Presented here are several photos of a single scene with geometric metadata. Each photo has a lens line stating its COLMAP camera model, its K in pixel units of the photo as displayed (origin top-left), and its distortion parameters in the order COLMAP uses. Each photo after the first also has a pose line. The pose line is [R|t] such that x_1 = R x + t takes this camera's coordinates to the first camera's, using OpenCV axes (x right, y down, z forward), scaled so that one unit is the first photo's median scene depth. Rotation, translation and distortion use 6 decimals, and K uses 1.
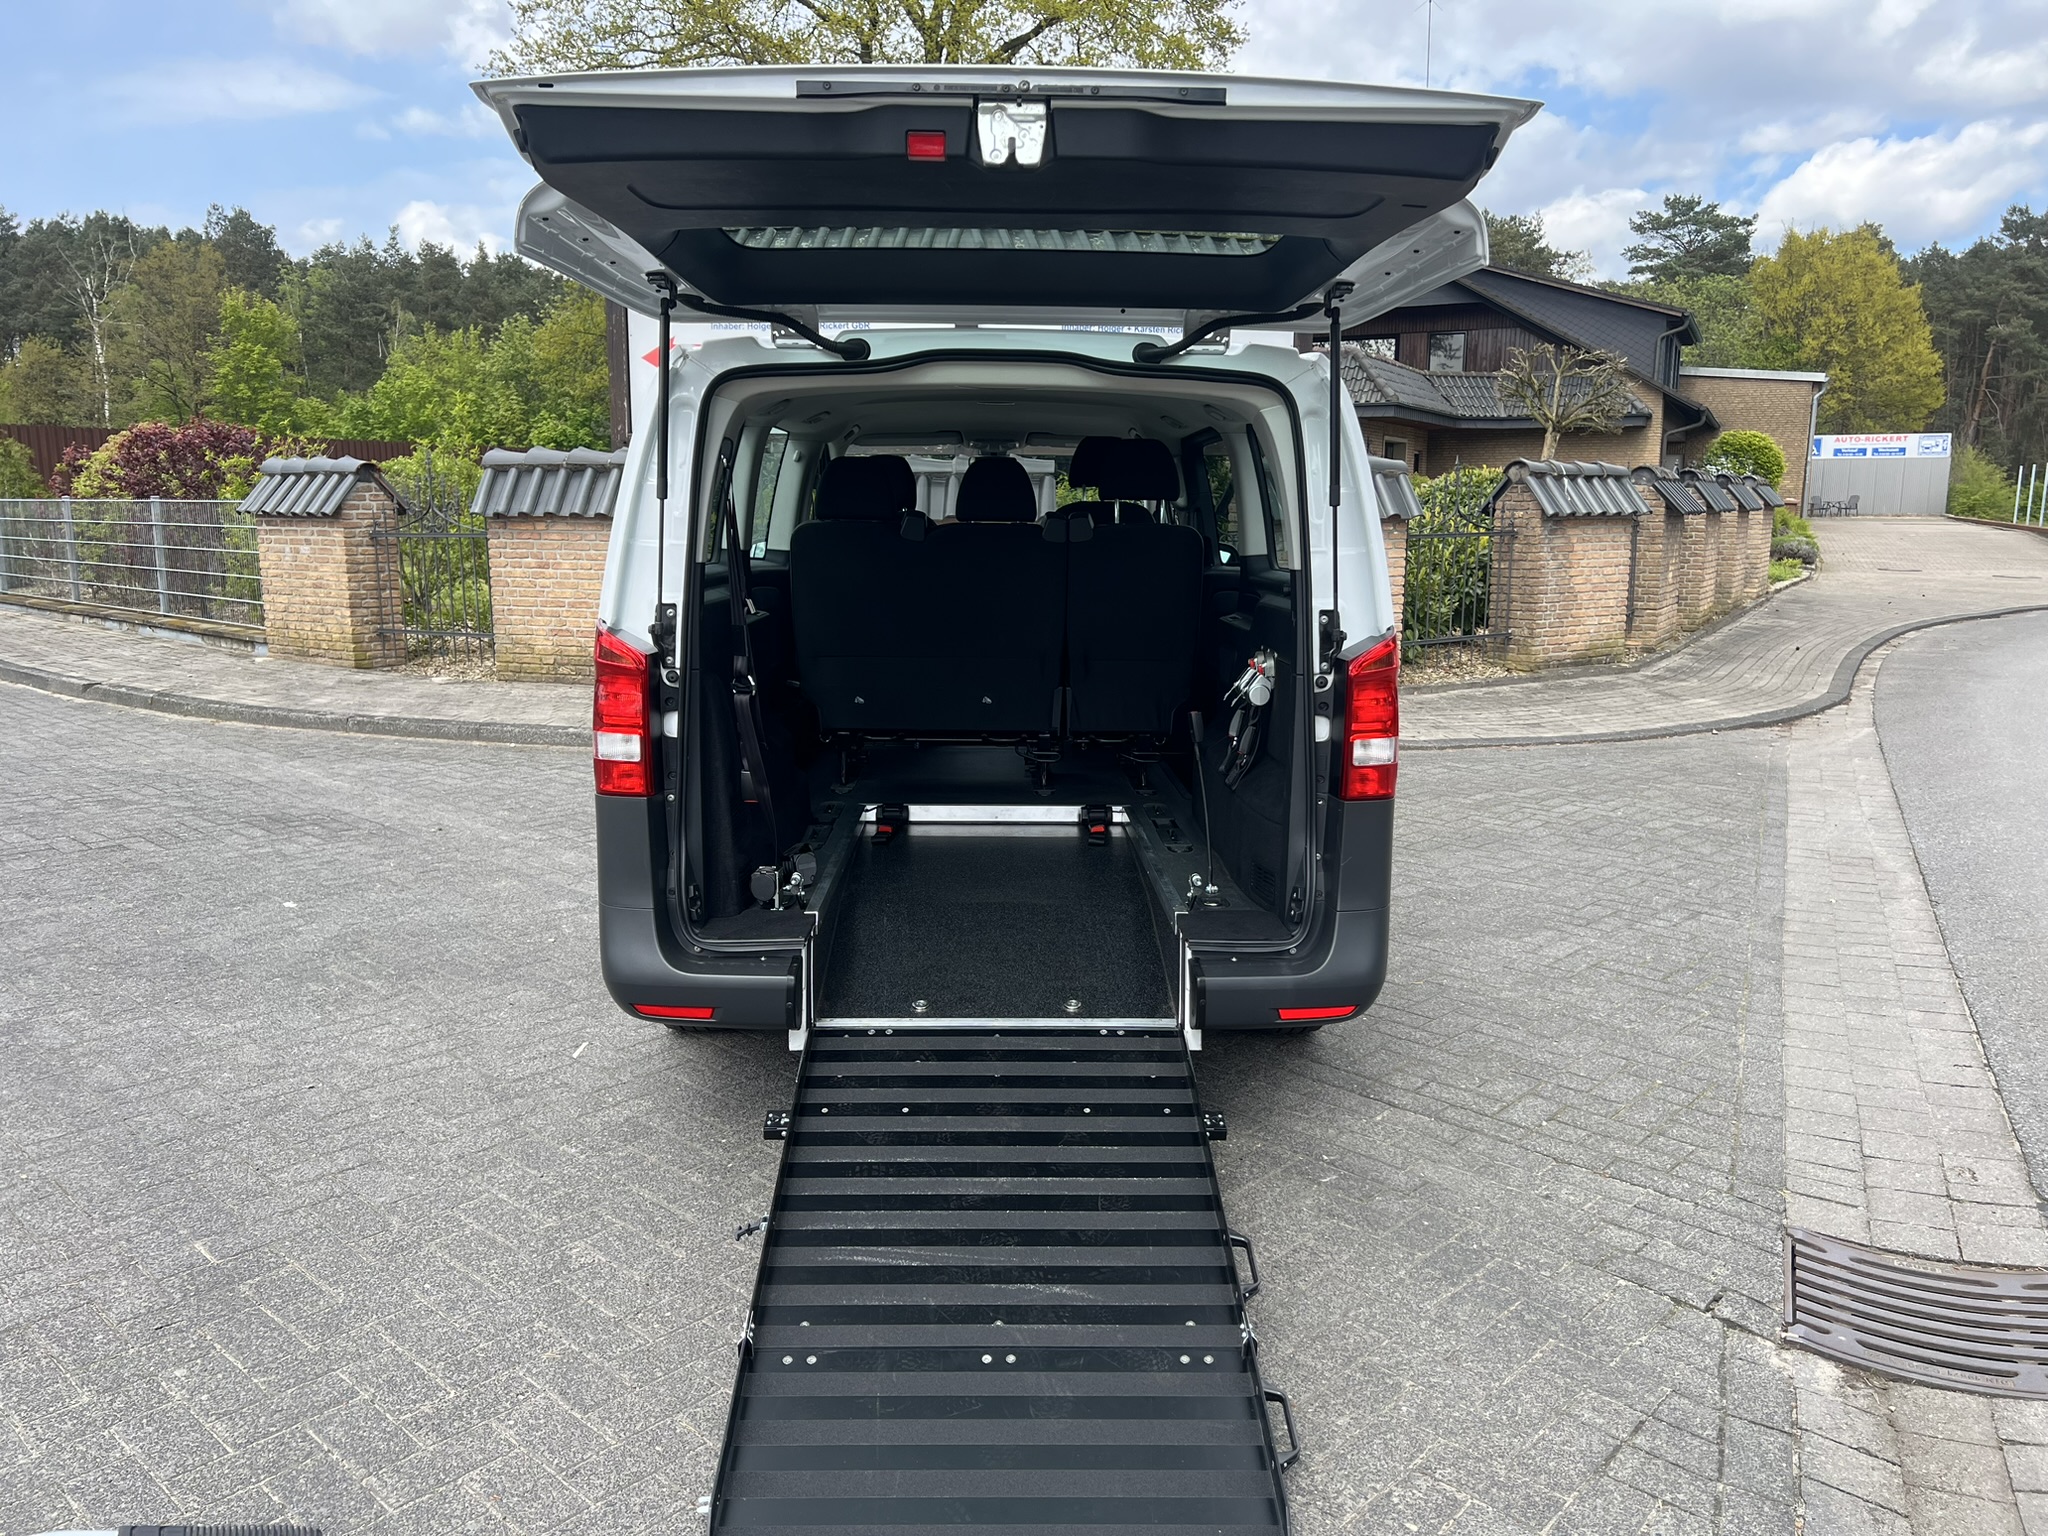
lens RADIAL K [[1537.6, 0, 1026.4], [0, 1537.6, 773.2], [0, 0, 1]] dist [0.044122, -0.055633]
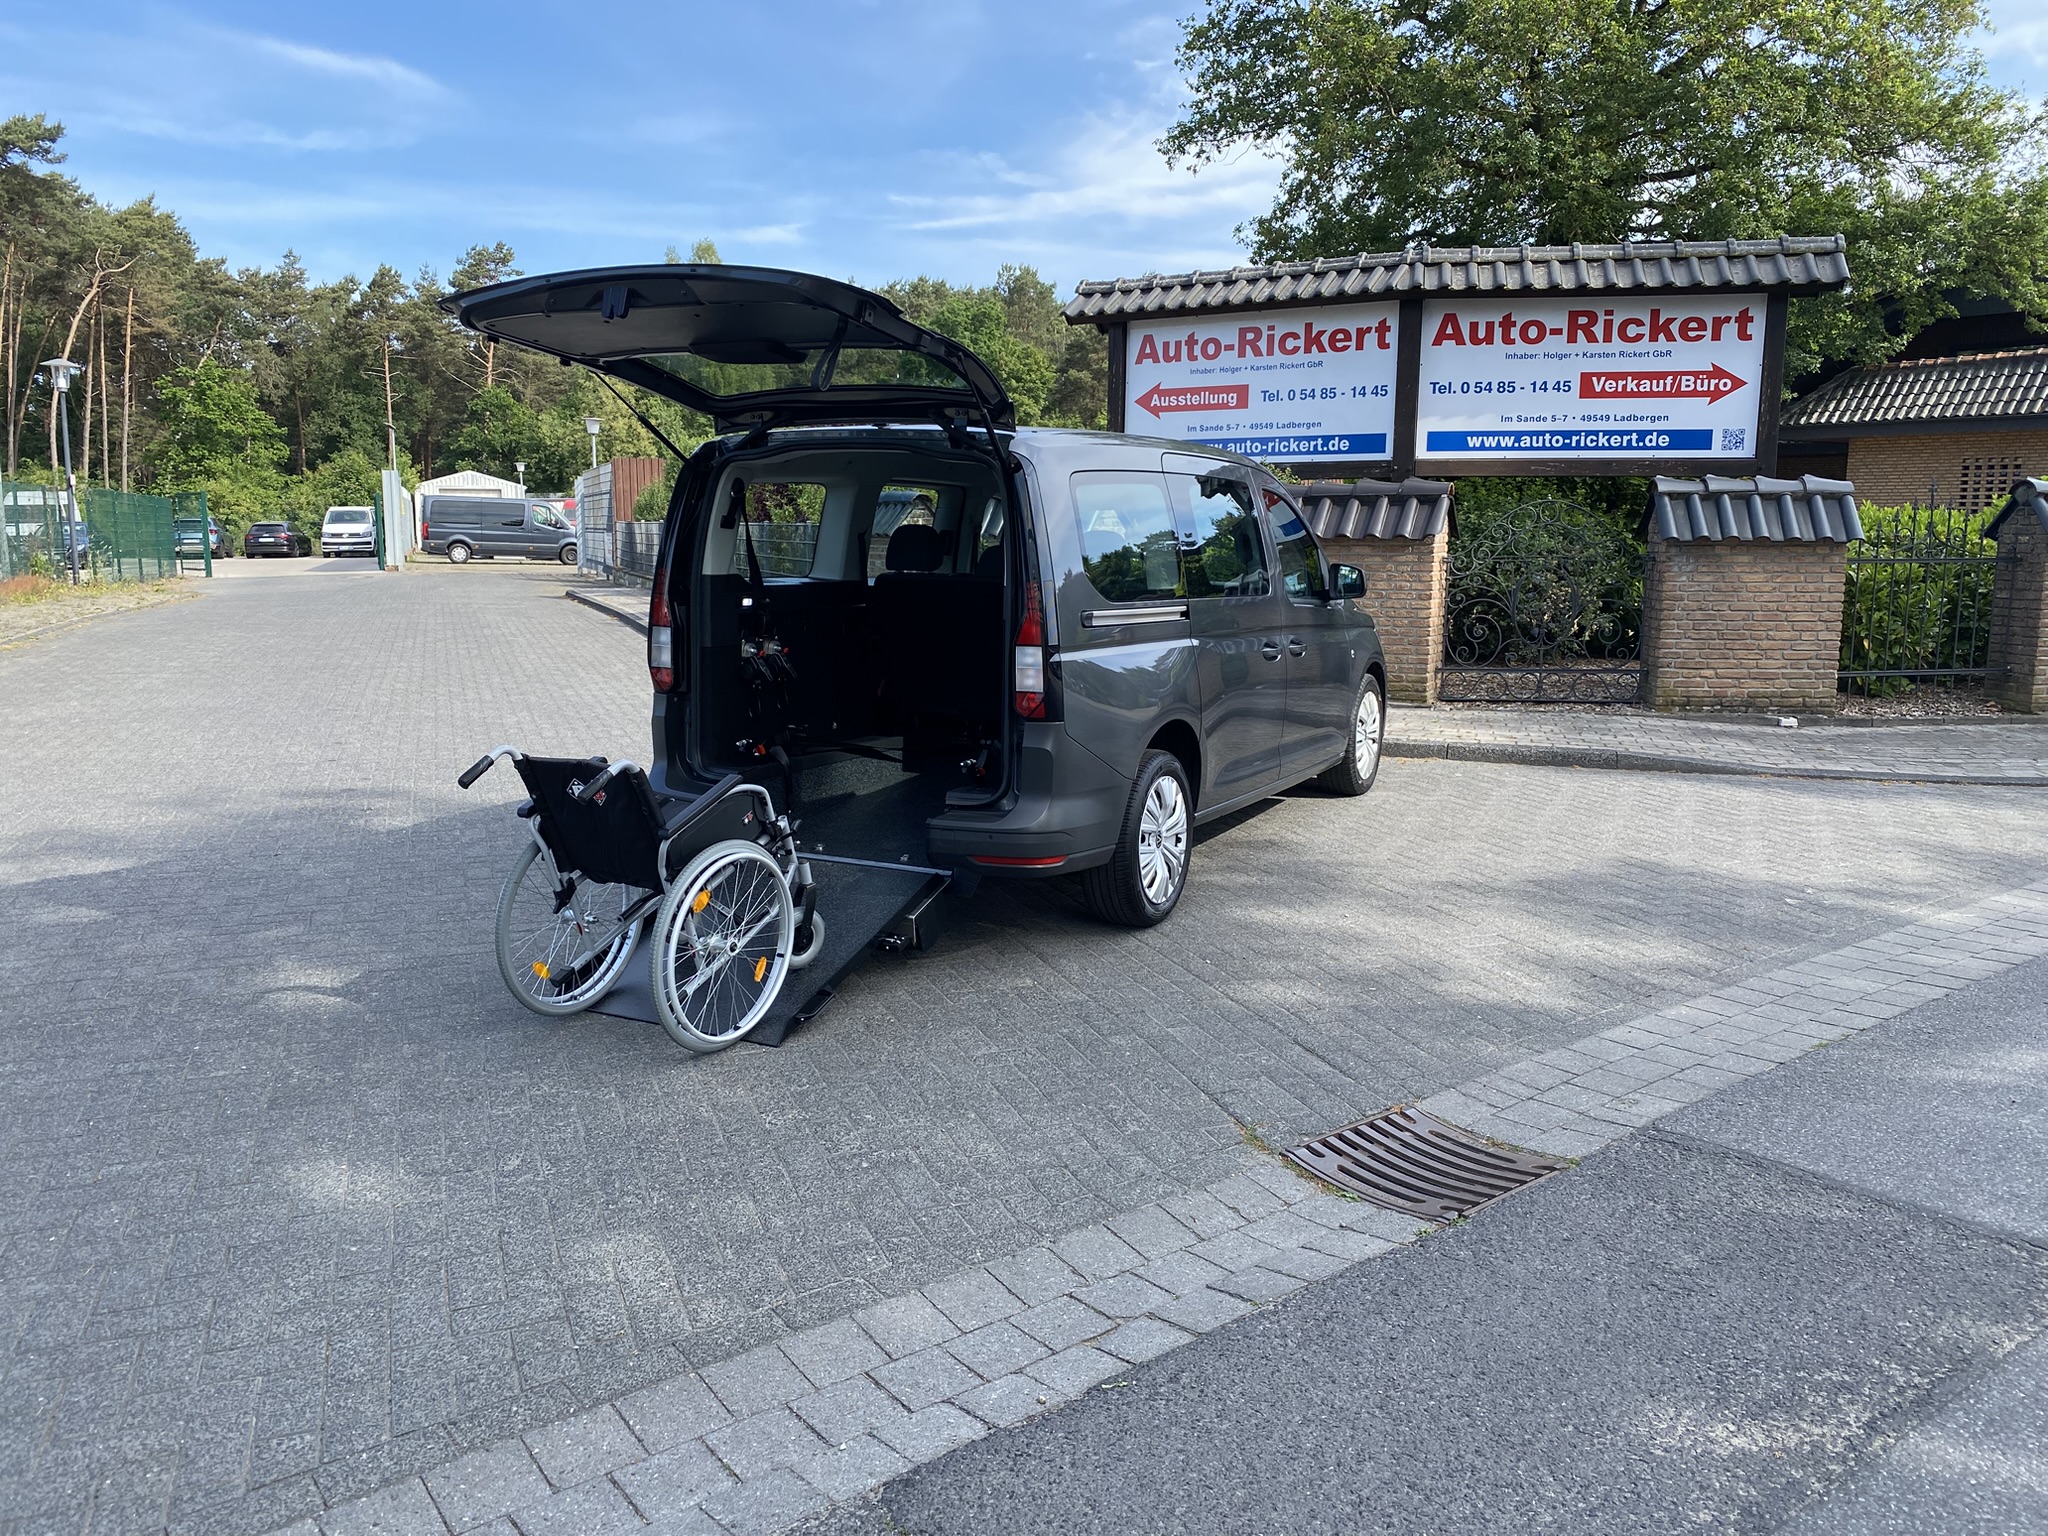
lens RADIAL K [[1558.9, 0, 1033.4], [0, 1558.9, 763.7], [0, 0, 1]] dist [0.017217, -0.023131]
pose [[0.896007, 0.069075, -0.438634, 0.216369], [-0.079161, 0.996851, -0.004722, 0.014427], [0.436926, 0.038954, 0.898654, -0.075659]]
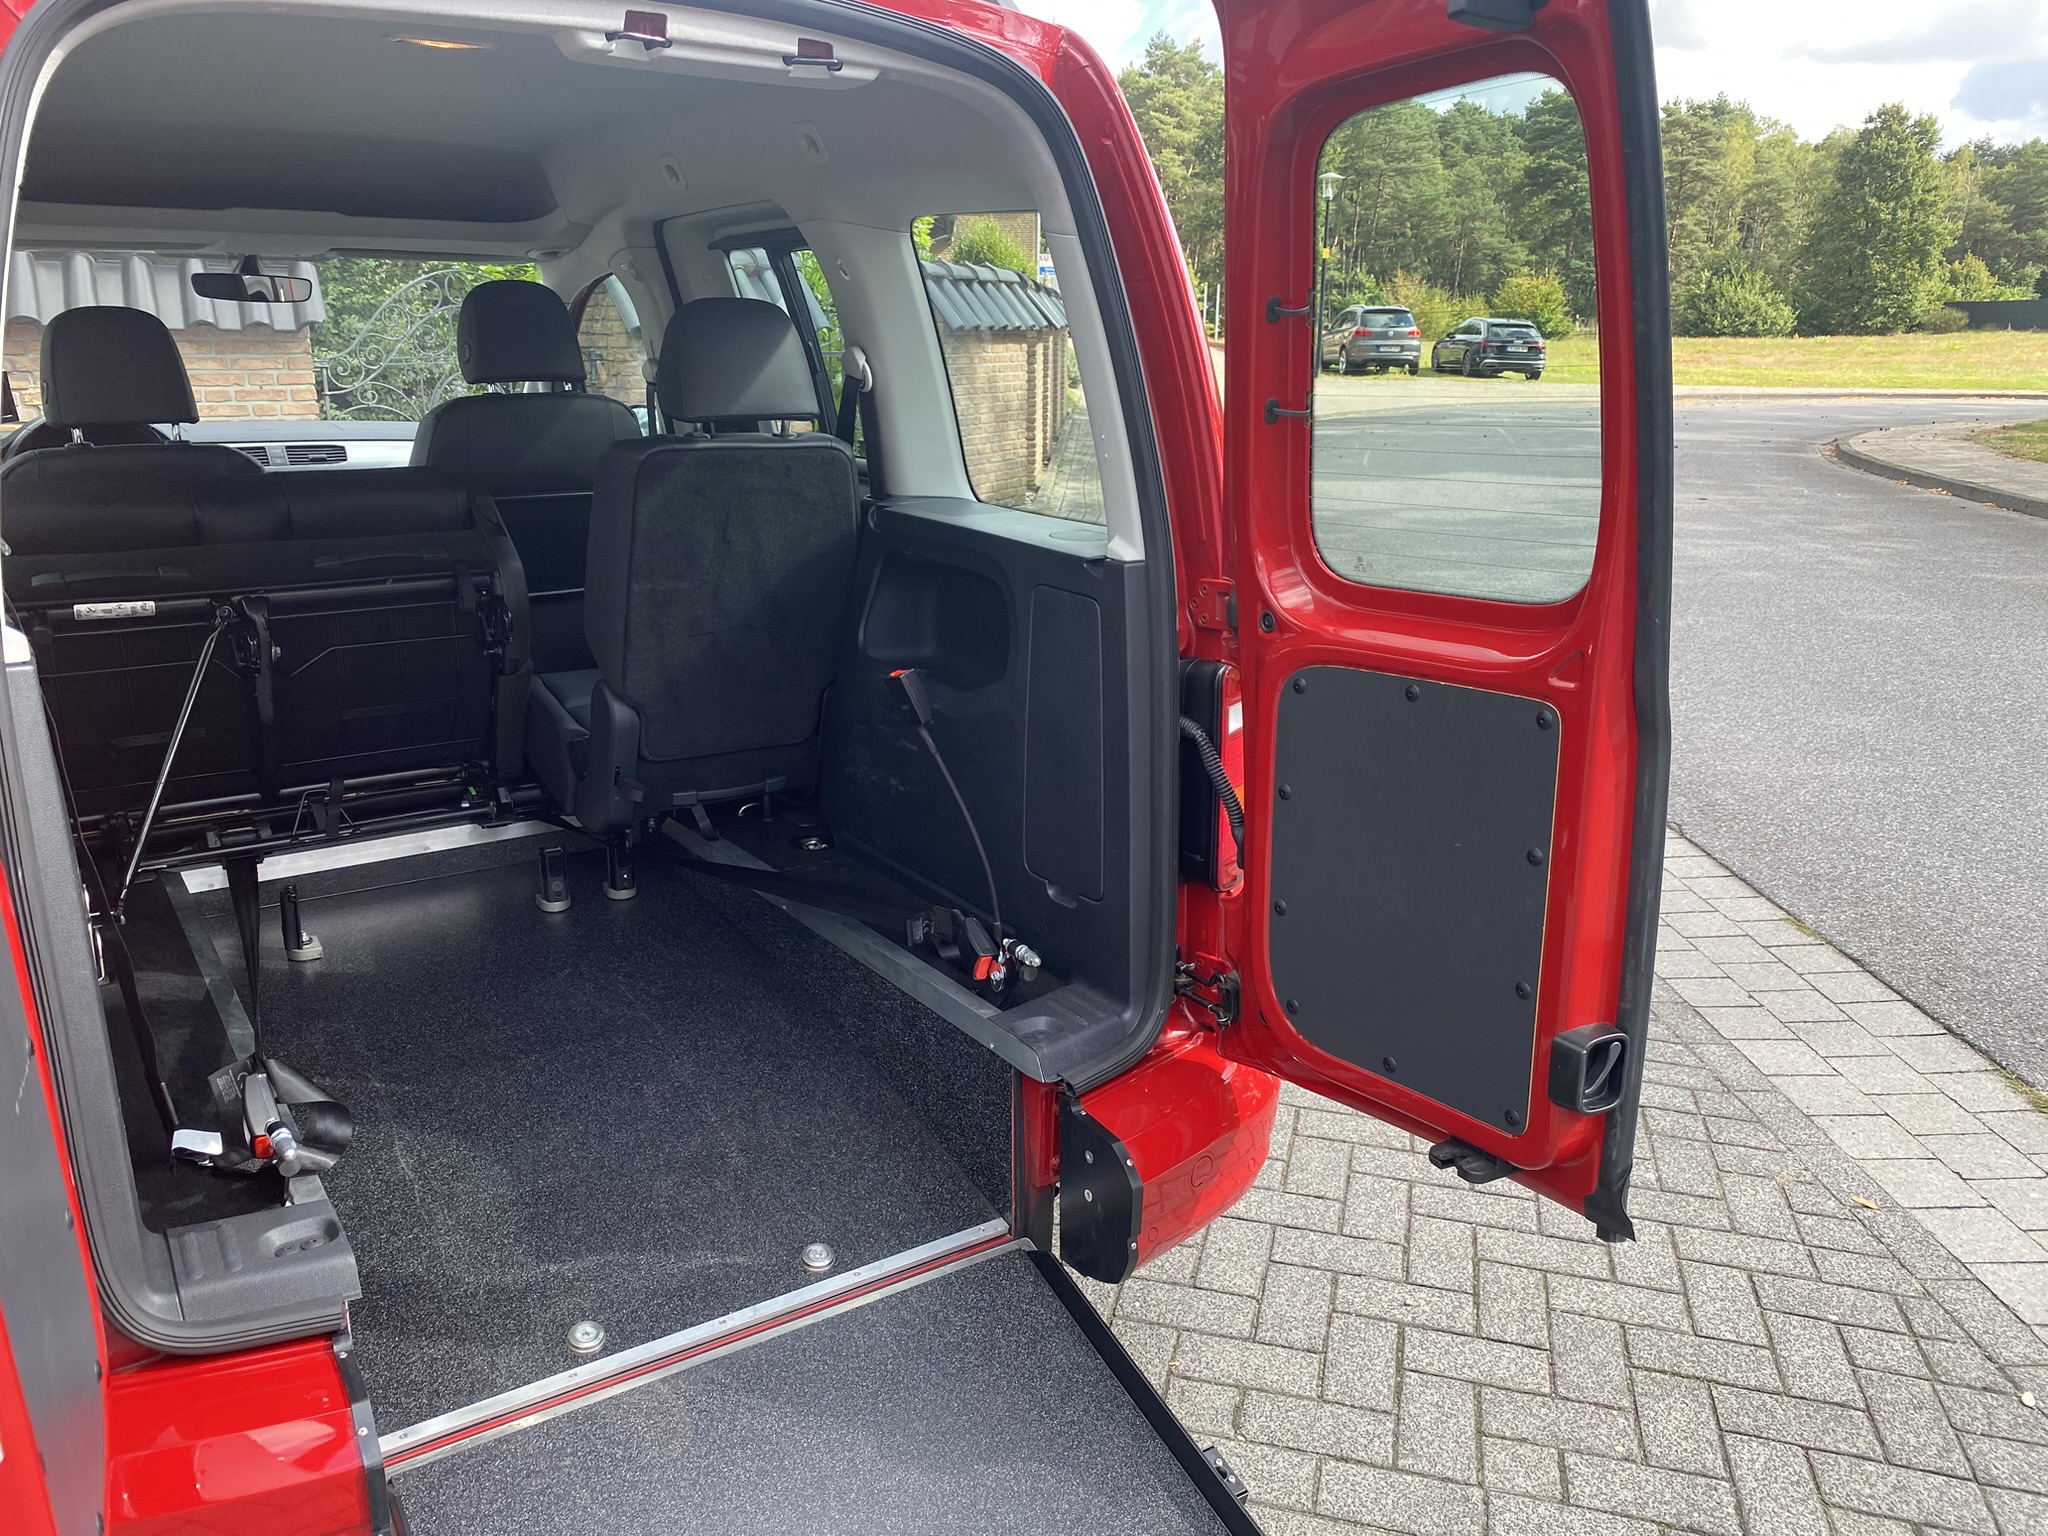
lens RADIAL K [[1558.9, 0, 1028.1], [0, 1558.9, 783.7], [0, 0, 1]] dist [0.017217, -0.023131]
pose [[0.884020, -0.127579, 0.449703, -0.034752], [0.074495, 0.988190, 0.133905, -0.035548], [-0.461476, -0.084874, 0.883084, 0.224502]]
